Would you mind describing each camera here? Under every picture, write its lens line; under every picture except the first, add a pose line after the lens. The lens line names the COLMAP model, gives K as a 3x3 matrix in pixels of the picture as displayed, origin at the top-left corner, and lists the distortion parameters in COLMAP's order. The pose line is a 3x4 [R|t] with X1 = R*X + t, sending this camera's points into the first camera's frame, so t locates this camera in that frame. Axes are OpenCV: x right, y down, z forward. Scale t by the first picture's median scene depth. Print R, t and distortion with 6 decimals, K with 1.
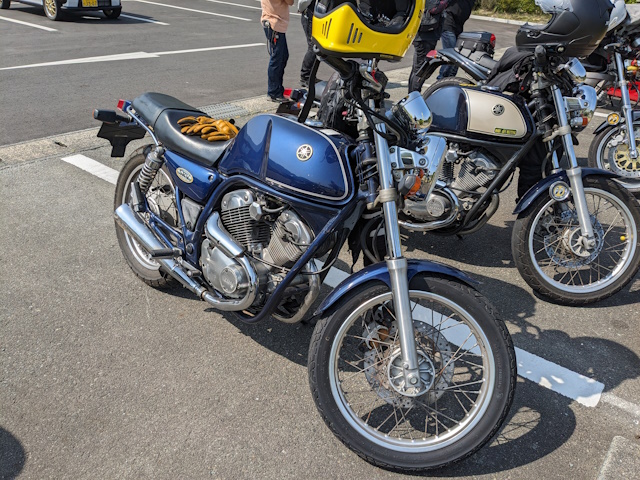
lens RADIAL K [[509.8, 0, 318.4], [0, 509.8, 248.2], [0, 0, 1]] dist [0.037719, -0.069740]
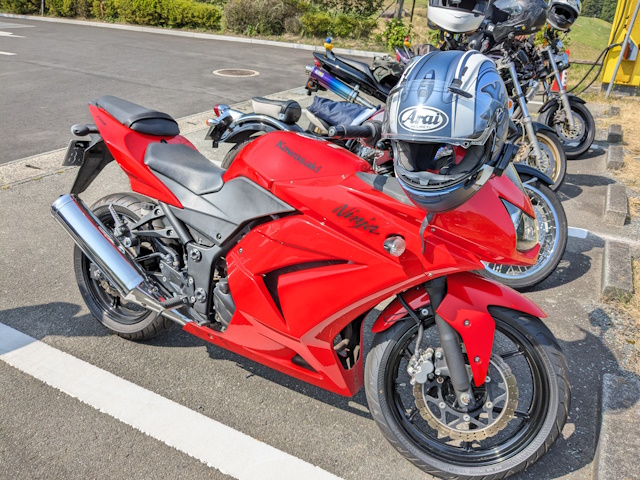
lens RADIAL K [[509.8, 0, 318.4], [0, 509.8, 248.2], [0, 0, 1]] dist [0.037719, -0.069740]
pose [[0.978283, -0.104811, 0.178819, 0.993083], [0.110758, 0.993568, -0.023575, -0.584810], [-0.175198, 0.042869, 0.983599, 1.176319]]
